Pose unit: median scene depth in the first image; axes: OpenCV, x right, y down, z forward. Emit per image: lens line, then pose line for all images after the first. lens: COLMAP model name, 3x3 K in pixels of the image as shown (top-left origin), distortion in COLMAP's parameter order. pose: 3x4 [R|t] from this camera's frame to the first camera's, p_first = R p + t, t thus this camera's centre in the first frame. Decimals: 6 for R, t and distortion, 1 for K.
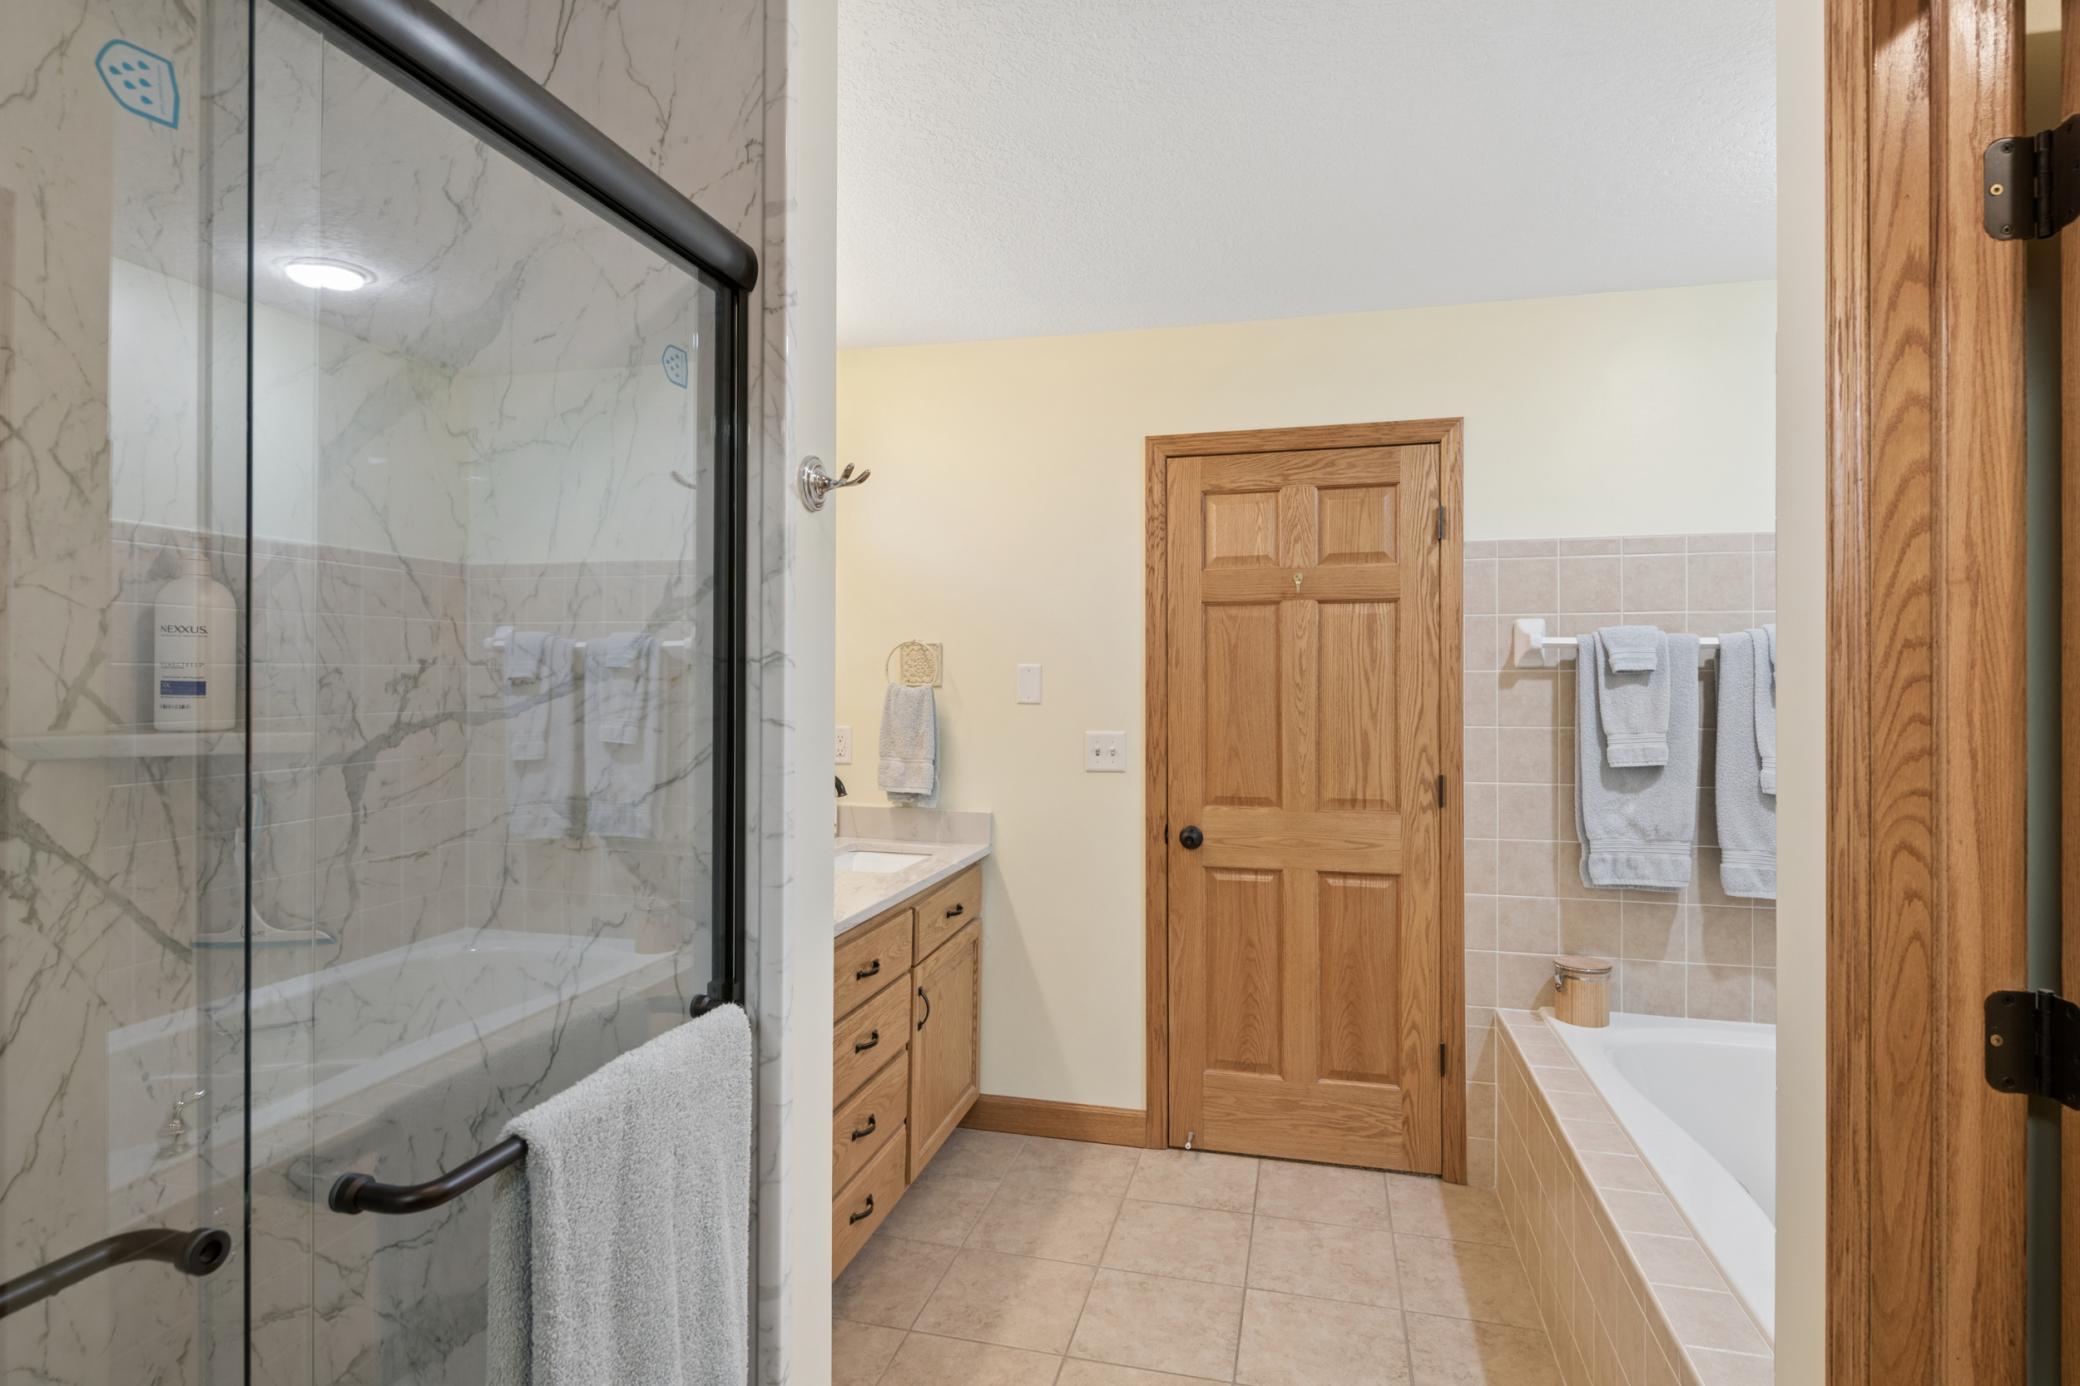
lens RADIAL K [[813.7, 0, 1036.1], [0, 813.7, 676.2], [0, 0, 1]] dist [0.000040, -0.005243]
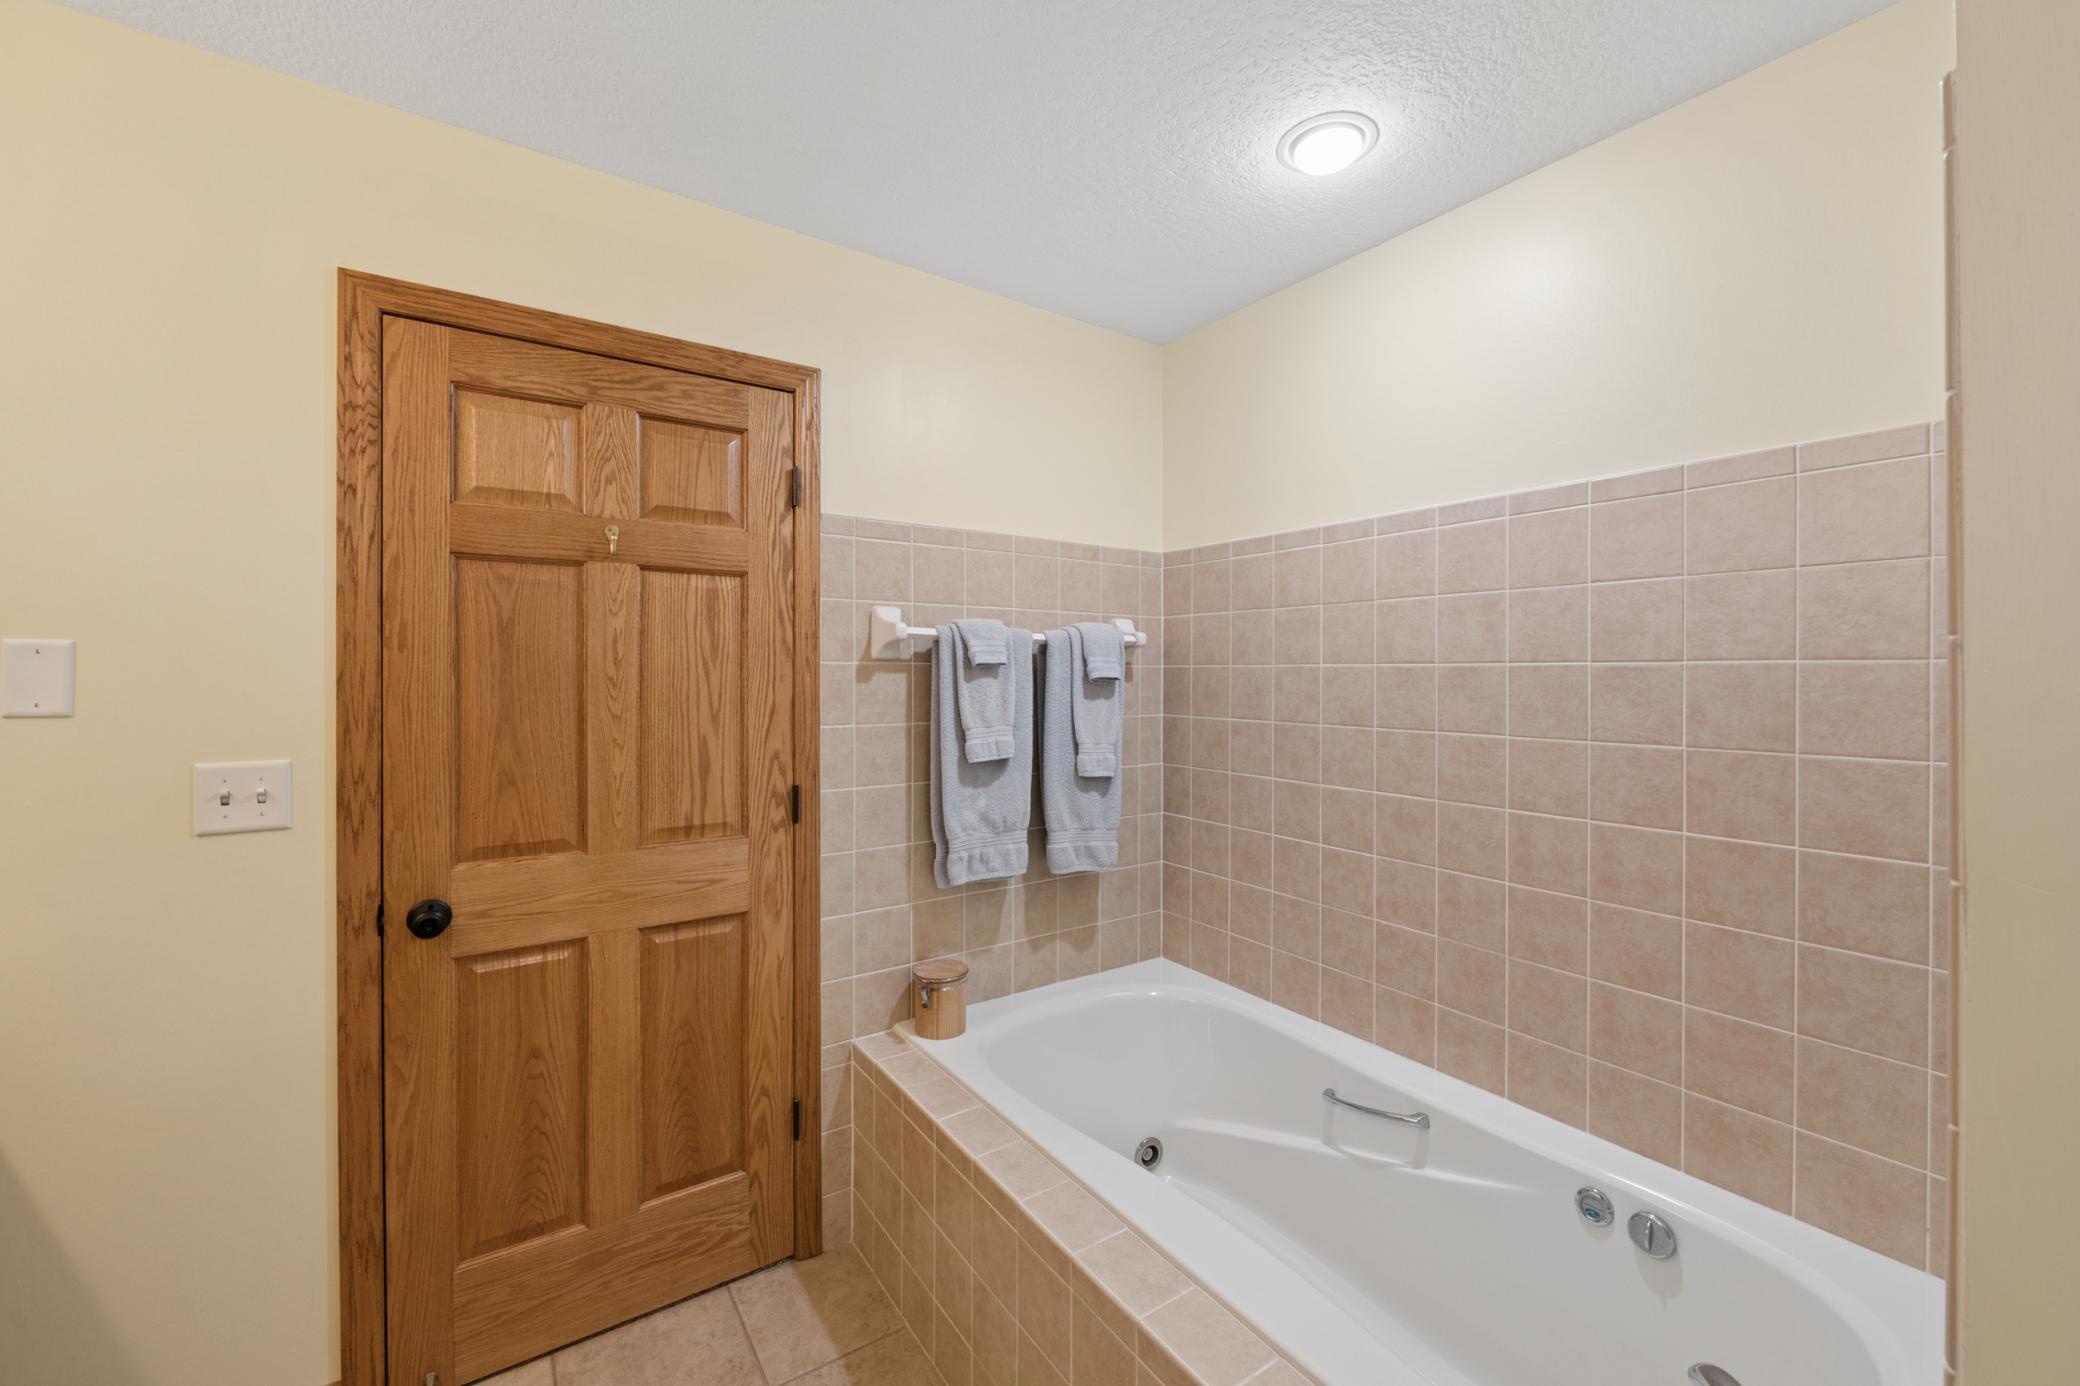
lens RADIAL K [[813.7, 0, 1036.1], [0, 813.7, 676.2], [0, 0, 1]] dist [0.000040, -0.005243]
pose [[0.643874, 0.000919, 0.765131, 0.010139], [-0.005982, 0.999975, 0.003833, 0.003299], [-0.765109, -0.007045, 0.643863, 0.251800]]
